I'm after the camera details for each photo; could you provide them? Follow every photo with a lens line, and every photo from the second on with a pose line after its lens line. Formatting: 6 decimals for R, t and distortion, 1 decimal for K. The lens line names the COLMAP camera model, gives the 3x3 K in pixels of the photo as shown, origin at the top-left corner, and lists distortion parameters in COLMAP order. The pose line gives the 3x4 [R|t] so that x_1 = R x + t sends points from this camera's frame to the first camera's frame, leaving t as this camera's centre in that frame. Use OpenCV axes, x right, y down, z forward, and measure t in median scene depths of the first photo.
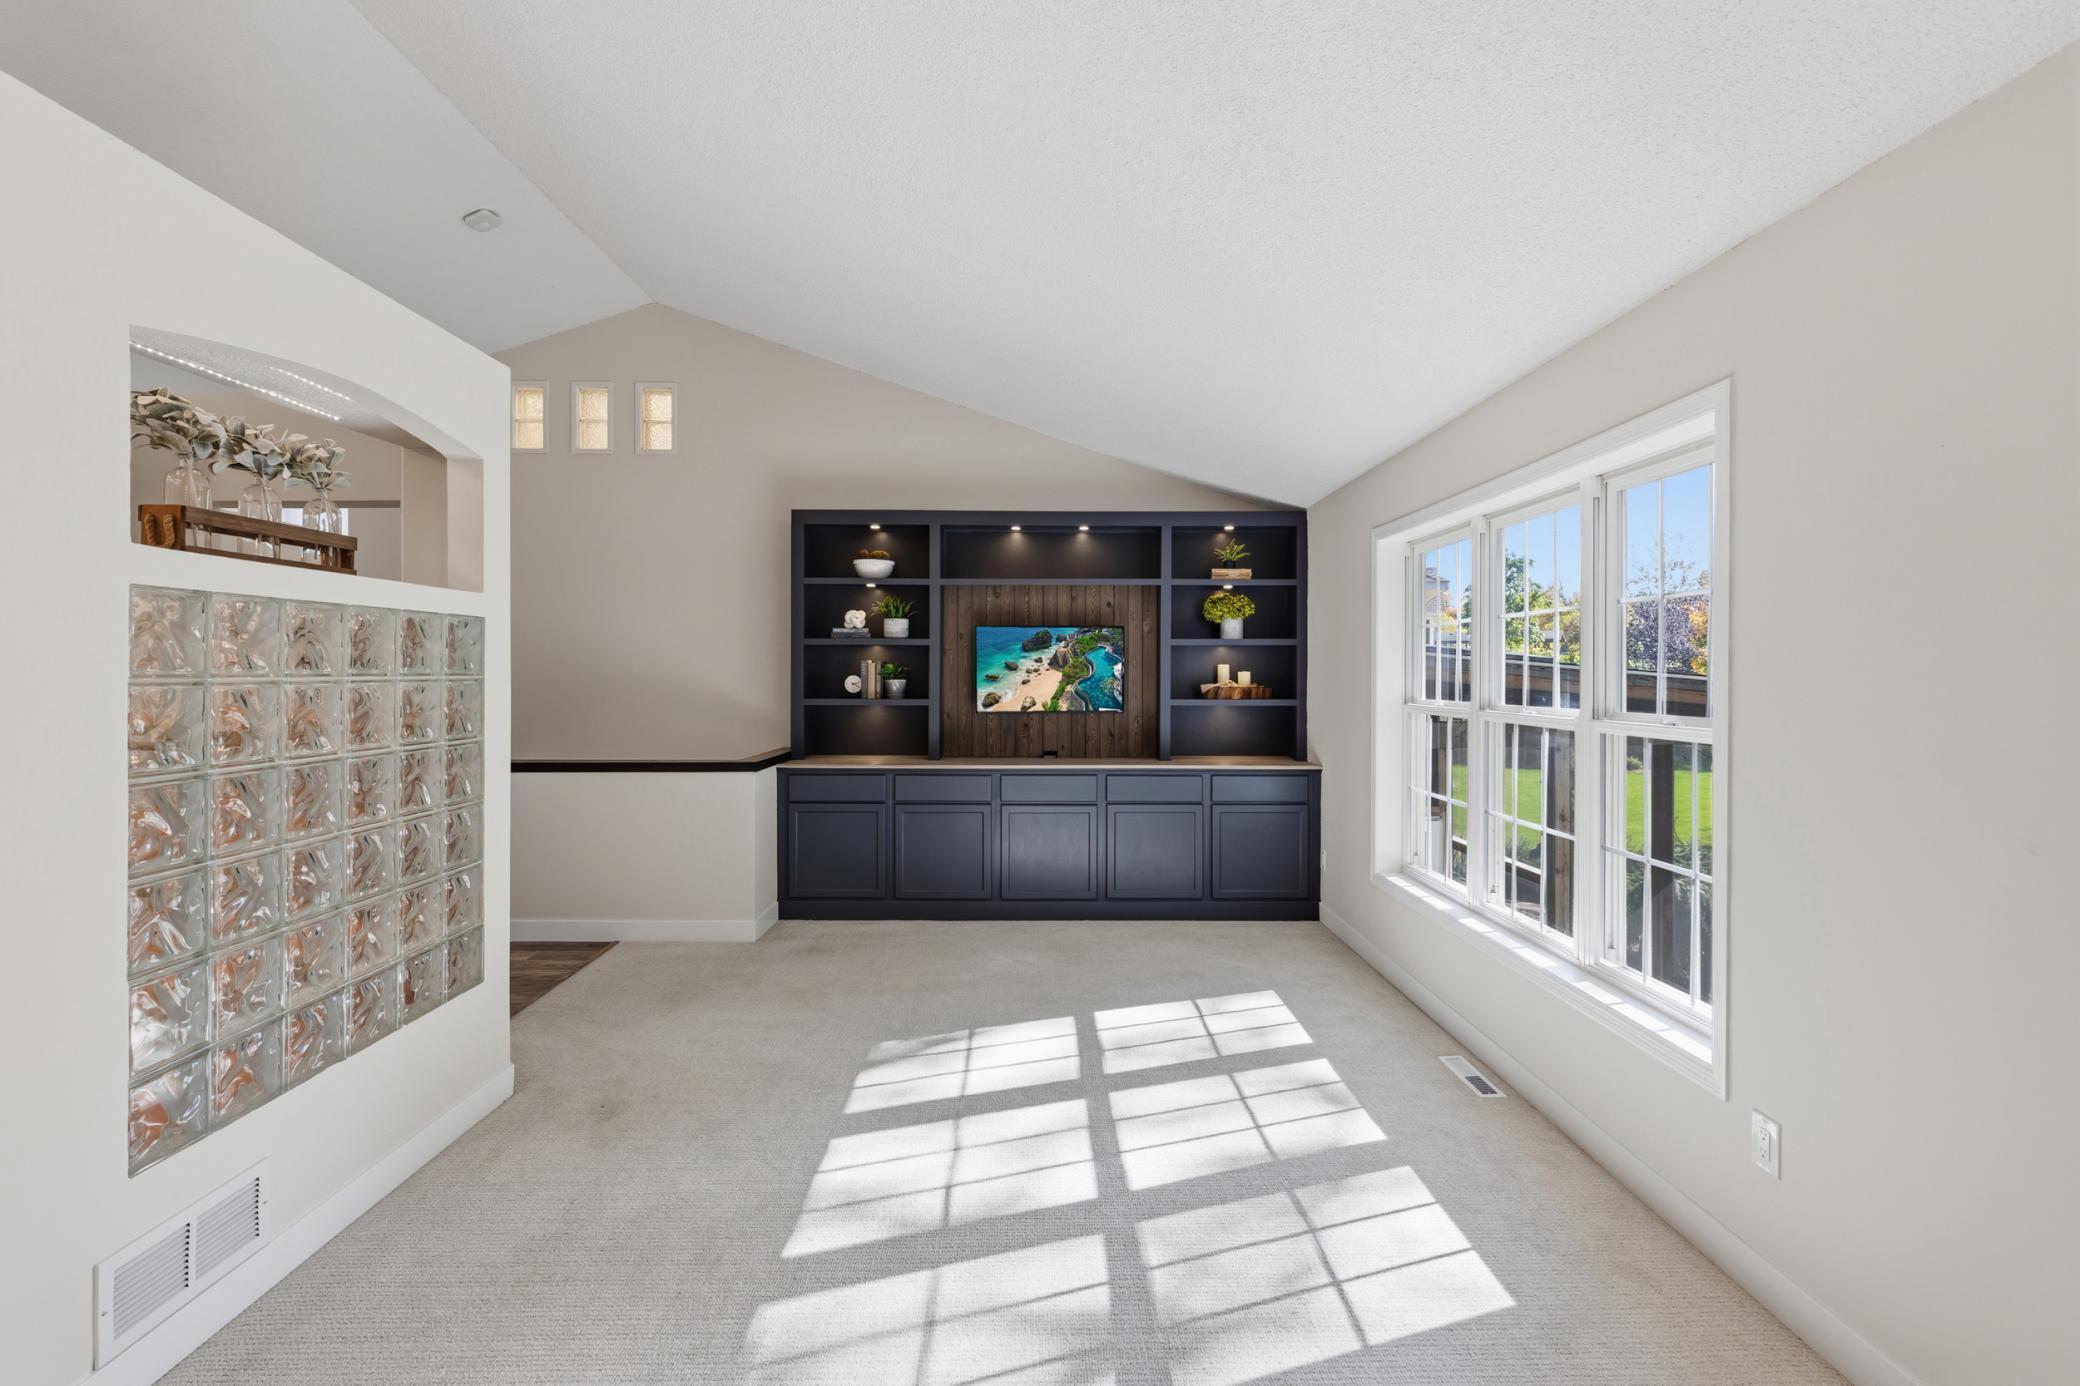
lens RADIAL K [[930.1, 0, 1037.2], [0, 930.1, 680.9], [0, 0, 1]] dist [0.004026, -0.001040]
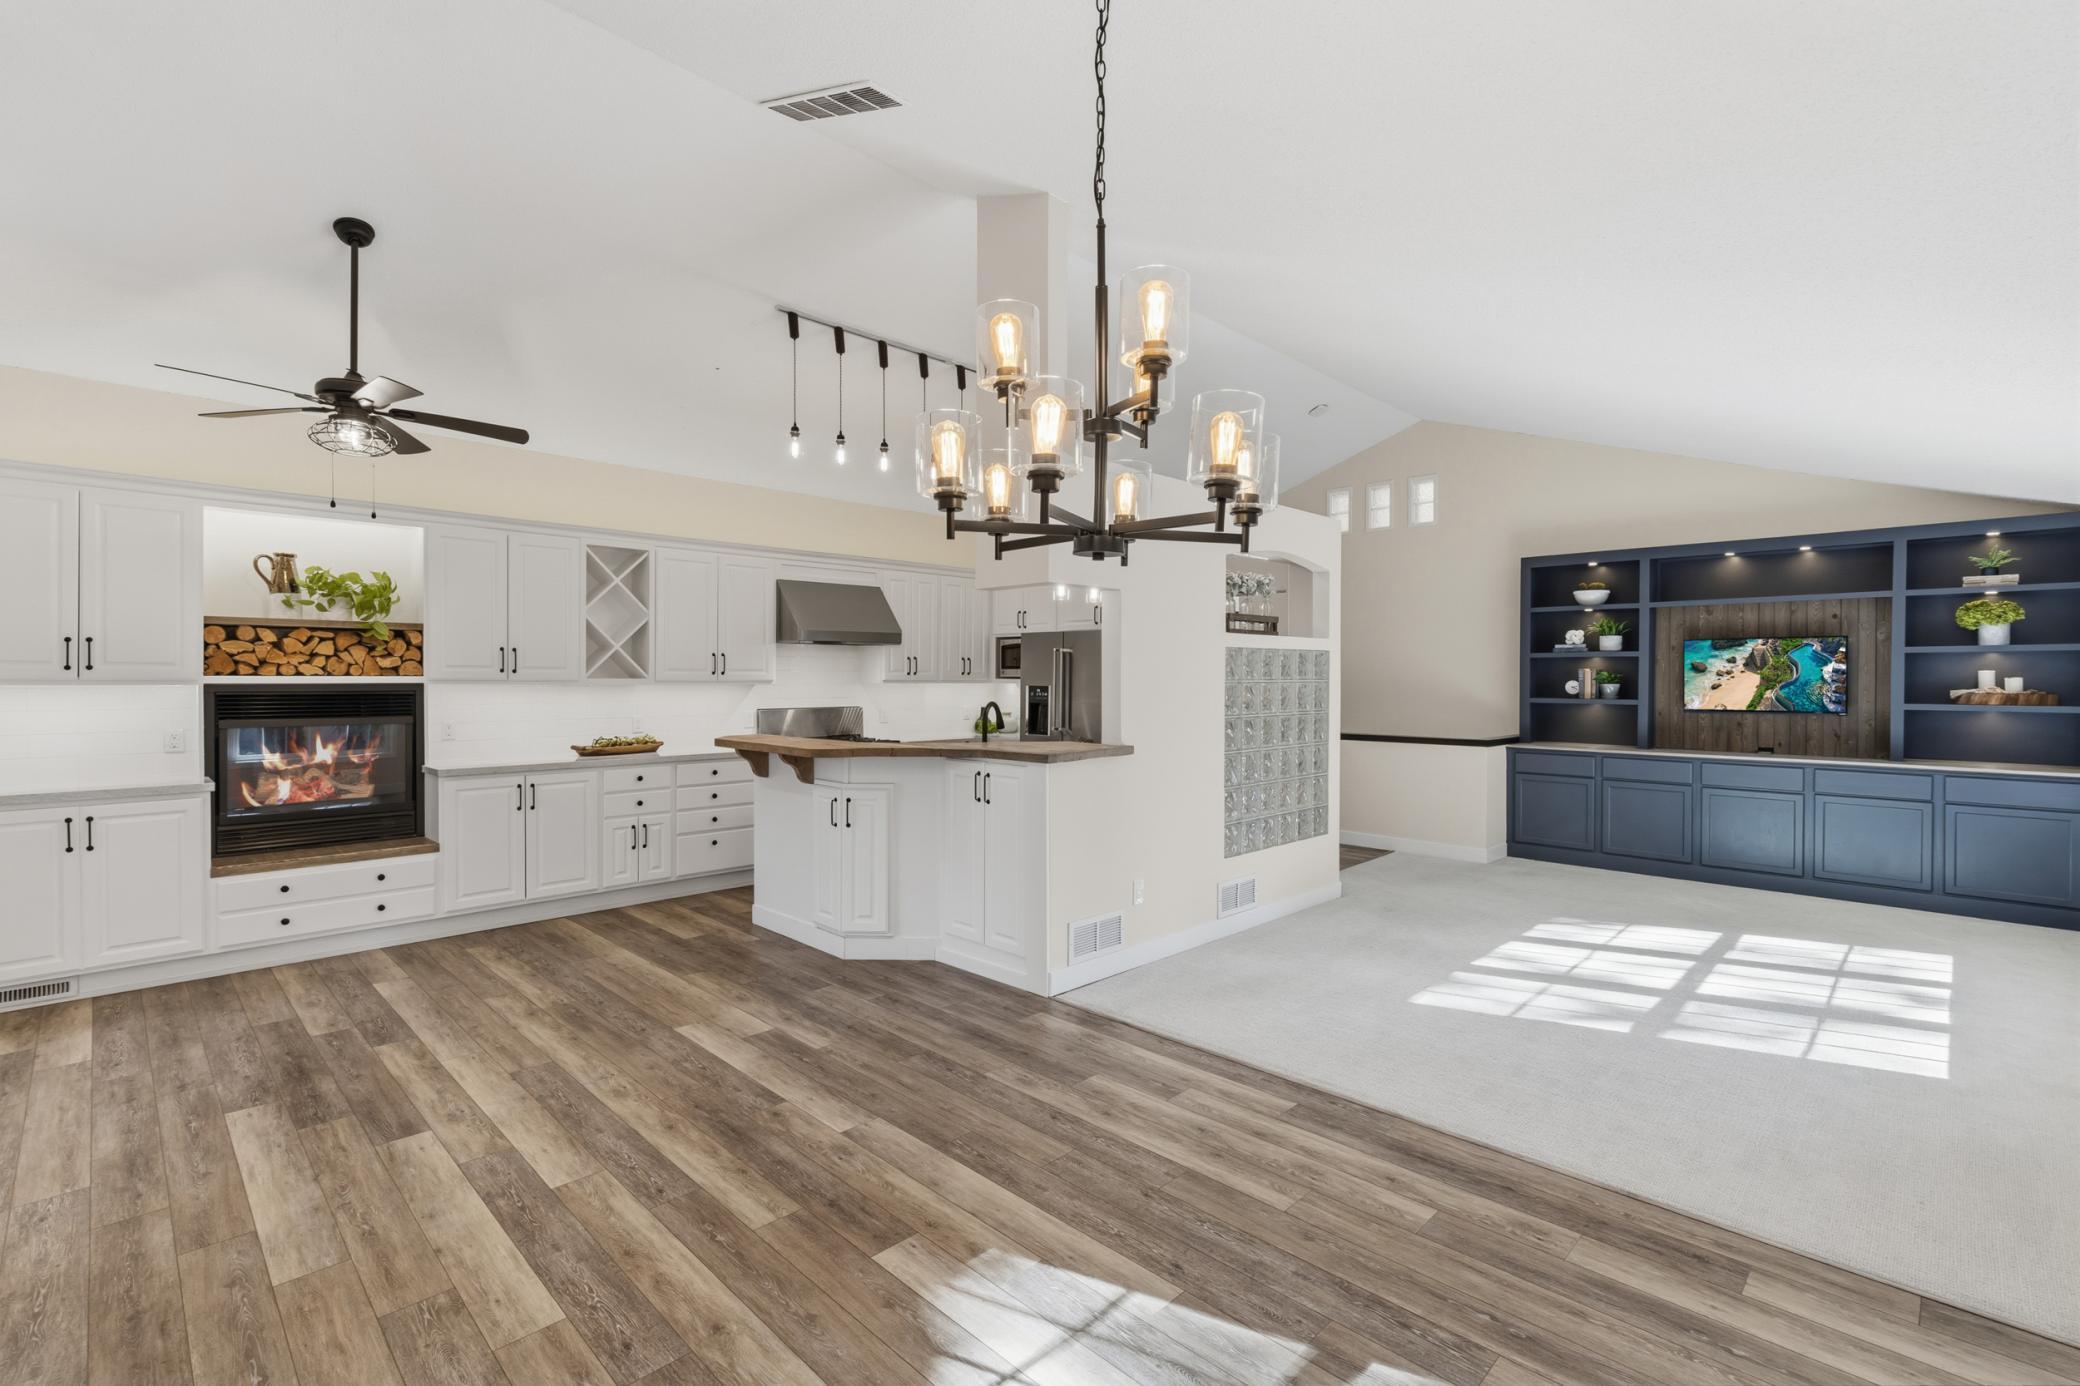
lens RADIAL K [[930.1, 0, 1041.0], [0, 930.1, 683.0], [0, 0, 1]] dist [0.004026, -0.001040]
pose [[0.704768, 0.003304, -0.709430, 0.202051], [-0.005971, 0.999981, -0.001275, 0.003444], [0.709413, 0.005135, 0.704775, -0.442263]]
